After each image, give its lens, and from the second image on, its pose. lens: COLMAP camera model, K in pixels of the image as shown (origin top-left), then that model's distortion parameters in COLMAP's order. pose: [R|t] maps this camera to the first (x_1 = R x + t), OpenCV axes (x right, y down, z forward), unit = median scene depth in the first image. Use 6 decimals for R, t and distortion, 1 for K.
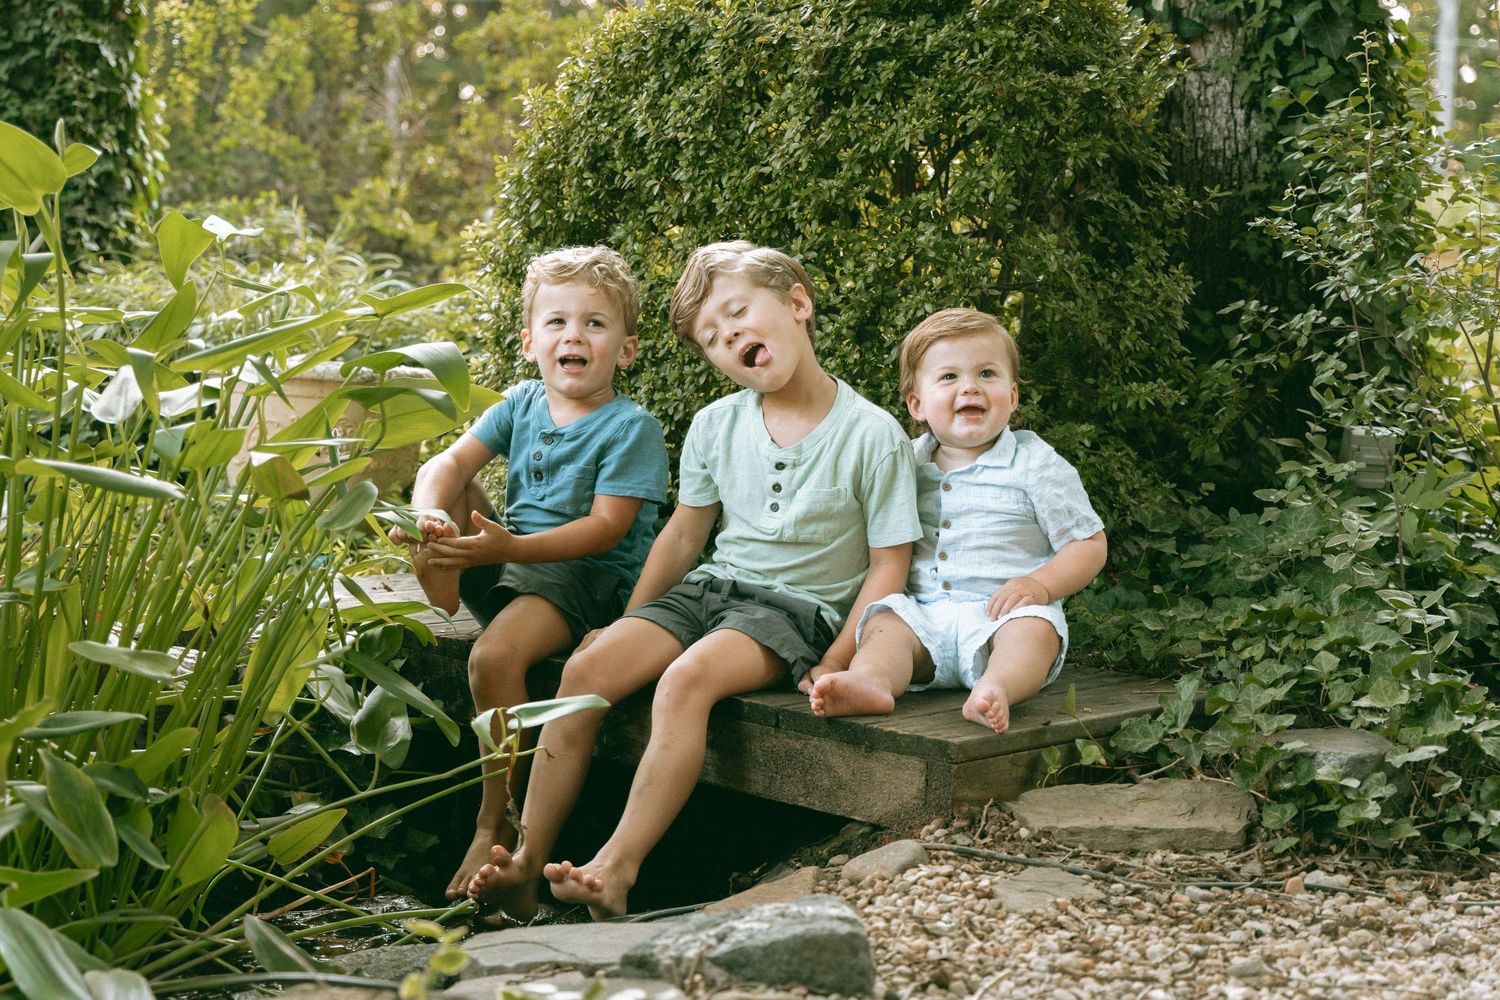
lens RADIAL K [[2799.6, 0, 750.9], [0, 2799.6, 493.8], [0, 0, 1]] dist [0.015500, 0.000000]
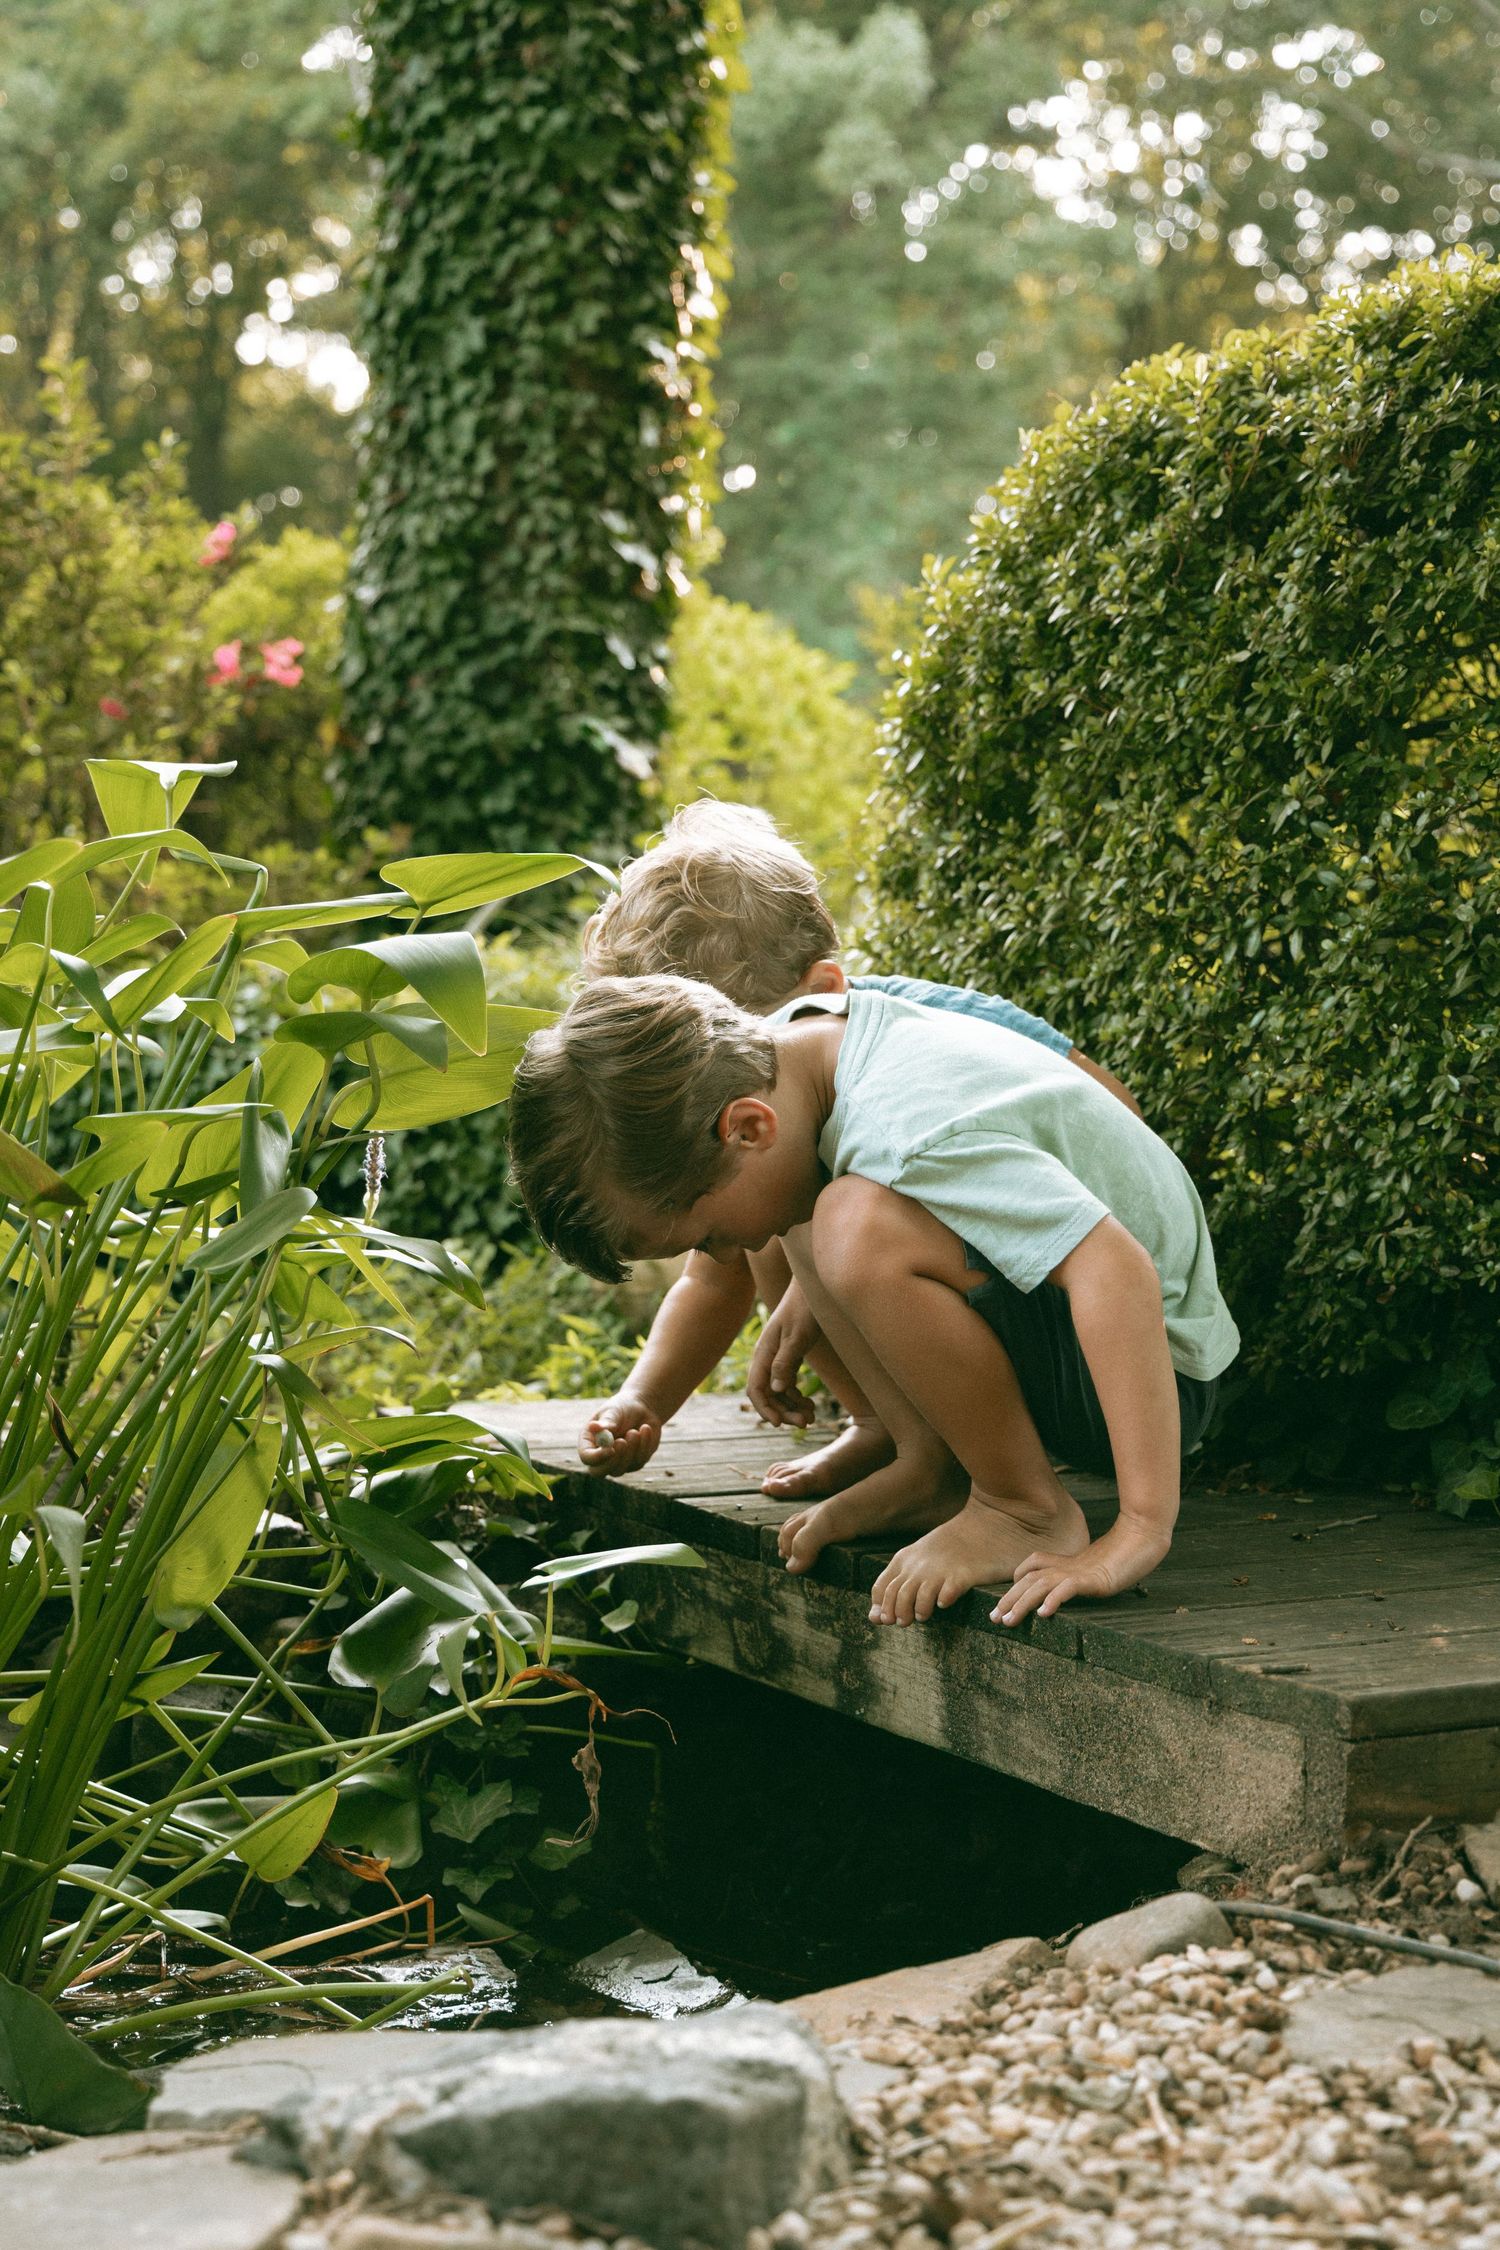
lens RADIAL K [[3807.4, 0, 747.6], [0, 3807.4, 1141.8], [0, 0, 1]] dist [0.042240, 0.000000]
pose [[0.949396, -0.012212, -0.313845, 0.147342], [-0.006350, 0.998293, -0.058053, 0.024444], [0.314018, 0.057109, 0.947698, 0.258746]]
